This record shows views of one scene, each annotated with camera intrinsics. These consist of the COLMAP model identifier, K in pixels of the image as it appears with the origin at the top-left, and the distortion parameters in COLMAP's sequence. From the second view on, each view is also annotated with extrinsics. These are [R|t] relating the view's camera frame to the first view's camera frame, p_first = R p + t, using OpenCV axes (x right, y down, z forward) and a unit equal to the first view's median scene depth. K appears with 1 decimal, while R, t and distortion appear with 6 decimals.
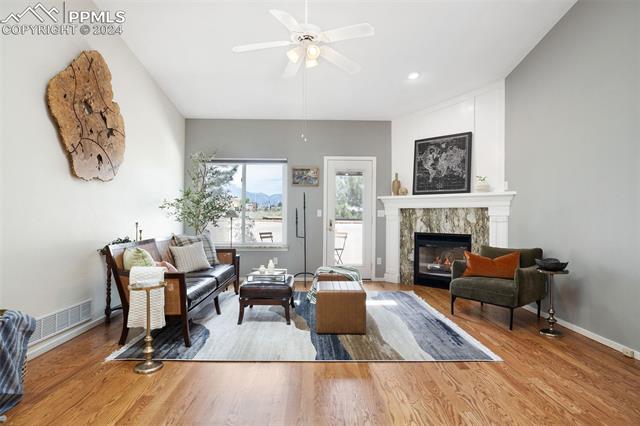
lens RADIAL K [[348.3, 0, 317.5], [0, 348.3, 213.9], [0, 0, 1]] dist [-0.011616, 0.004217]
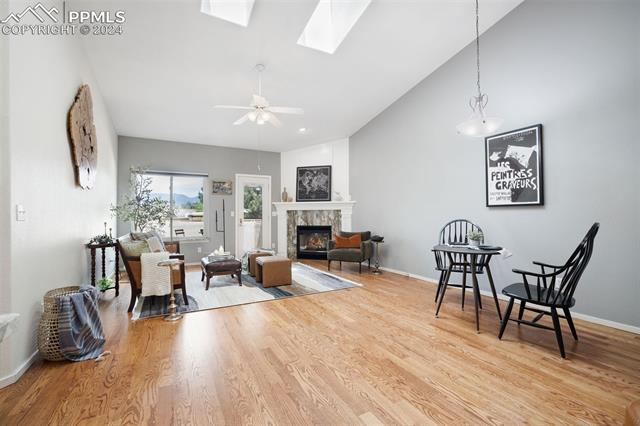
lens RADIAL K [[279.5, 0, 315.9], [0, 279.5, 214.4], [0, 0, 1]] dist [-0.032199, 0.003516]
pose [[0.887910, -0.008584, 0.459938, -0.267113], [0.008546, 0.999961, 0.002165, 0.000497], [-0.459938, 0.002008, 0.887949, -0.188323]]
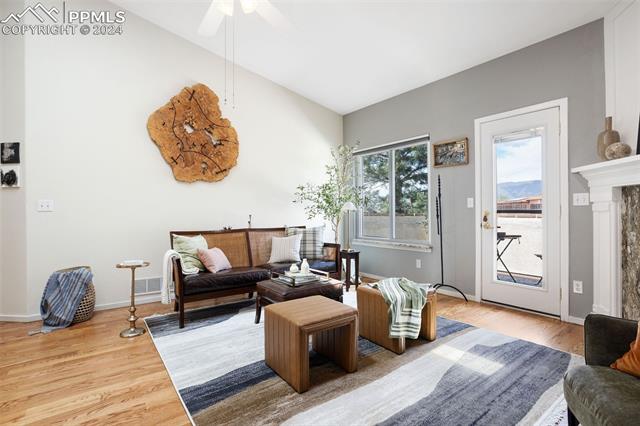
lens RADIAL K [[315.8, 0, 318.9], [0, 315.8, 211.0], [0, 0, 1]] dist [-0.026823, 0.001797]
pose [[0.580090, -0.014434, -0.814424, 0.424754], [0.011784, 0.999887, -0.009327, 0.021037], [0.814467, -0.004187, 0.580195, 0.492803]]
